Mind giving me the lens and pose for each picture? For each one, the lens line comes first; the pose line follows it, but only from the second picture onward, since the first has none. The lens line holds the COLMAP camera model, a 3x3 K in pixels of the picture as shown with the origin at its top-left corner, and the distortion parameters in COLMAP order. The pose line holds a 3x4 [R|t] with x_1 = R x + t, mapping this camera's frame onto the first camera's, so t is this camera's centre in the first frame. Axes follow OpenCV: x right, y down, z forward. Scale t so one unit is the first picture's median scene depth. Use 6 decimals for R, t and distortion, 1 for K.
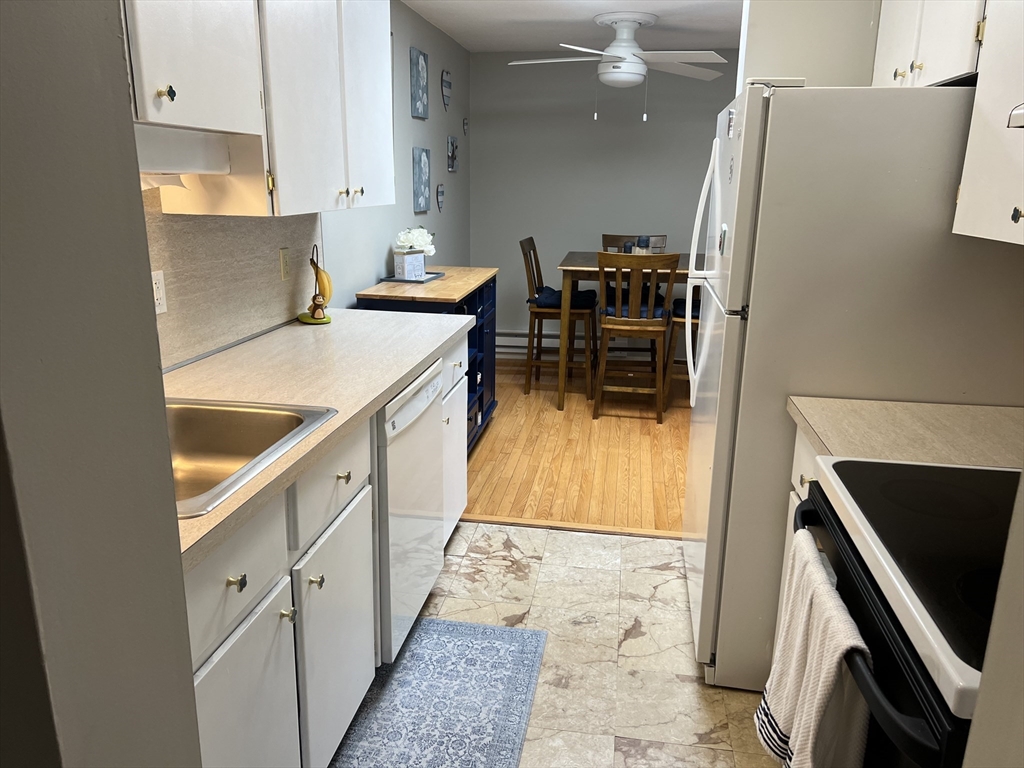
lens RADIAL K [[769.0, 0, 507.7], [0, 769.0, 383.1], [0, 0, 1]] dist [0.091178, -0.104599]
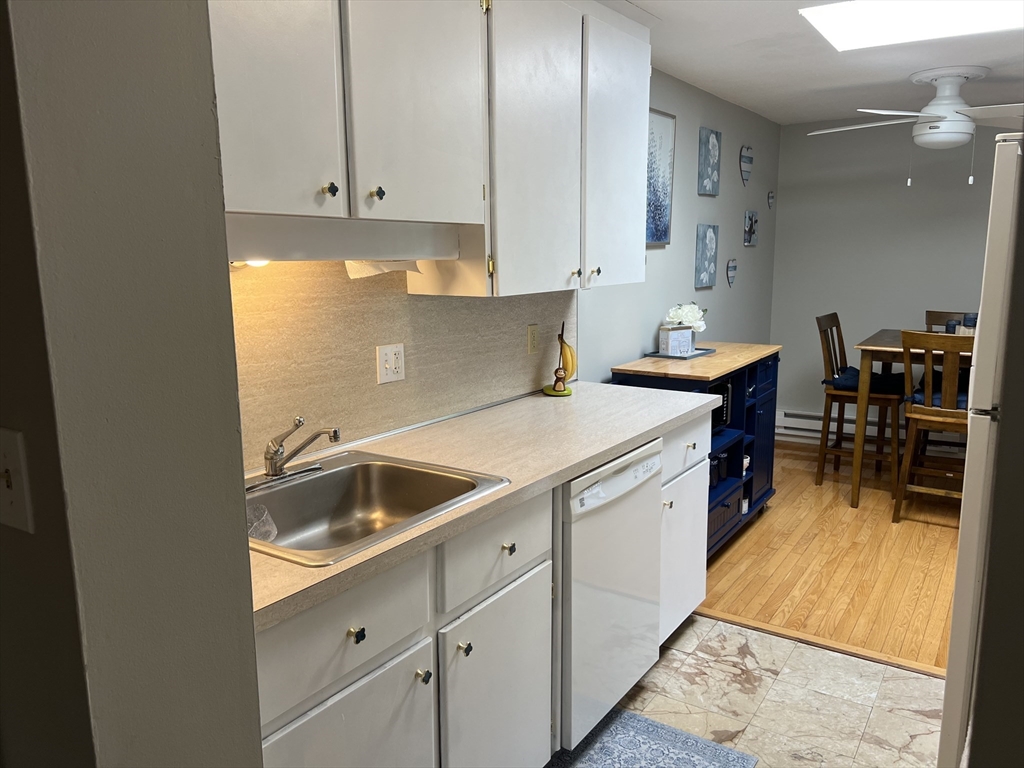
lens RADIAL K [[769.0, 0, 519.2], [0, 769.0, 385.9], [0, 0, 1]] dist [0.091178, -0.104599]
pose [[0.912185, 0.049369, -0.406794, 0.116360], [-0.085110, 0.993893, -0.070229, -0.011869], [0.400843, 0.098684, 0.910816, 0.032231]]
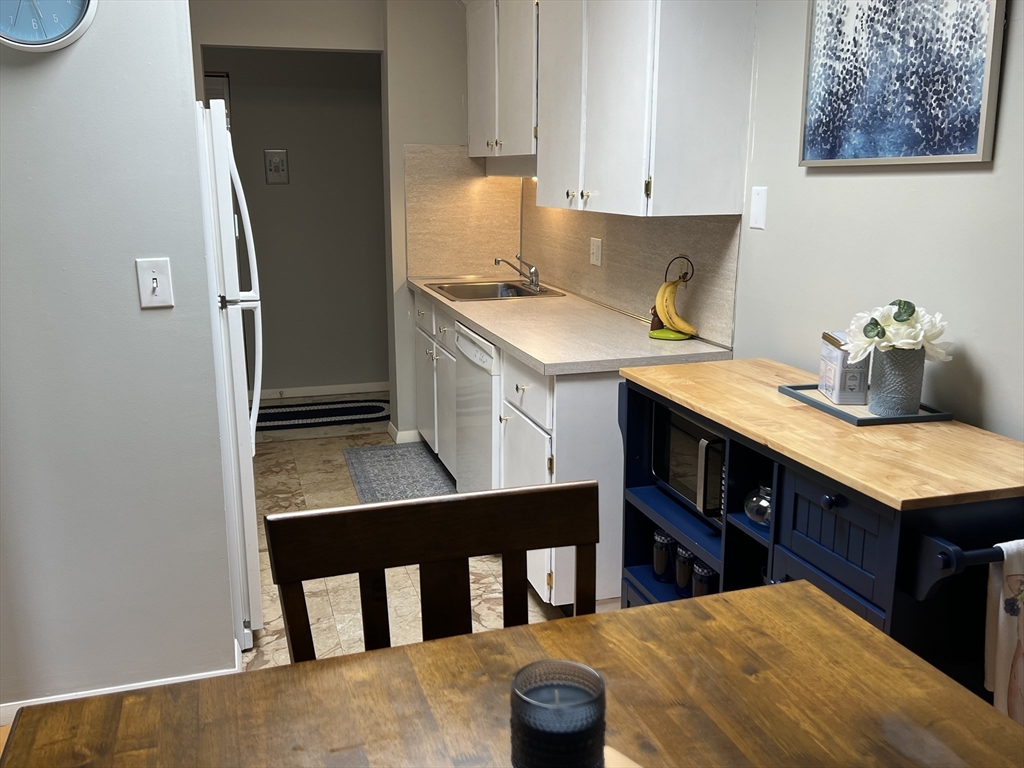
lens RADIAL K [[900.7, 0, 503.3], [0, 900.7, 390.5], [0, 0, 1]] dist [0.011072, -0.014438]
pose [[-0.900731, 0.092052, -0.424511, 0.360907], [-0.120677, 0.885785, 0.448131, -0.444411], [0.417277, 0.454874, -0.786746, 1.664298]]
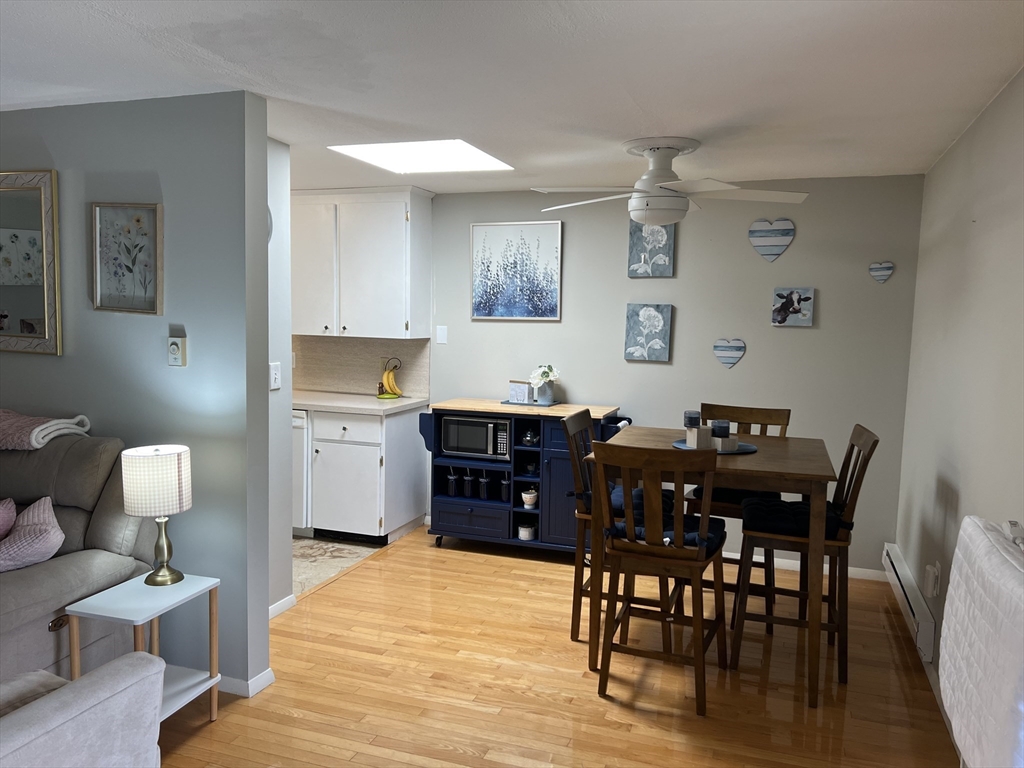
lens RADIAL K [[769.0, 0, 509.3], [0, 769.0, 387.5], [0, 0, 1]] dist [0.091178, -0.104599]
pose [[-0.183016, 0.077856, -0.980022, 1.397087], [-0.279103, 0.951728, 0.127730, -0.391877], [0.942659, 0.296903, -0.152452, 1.447858]]
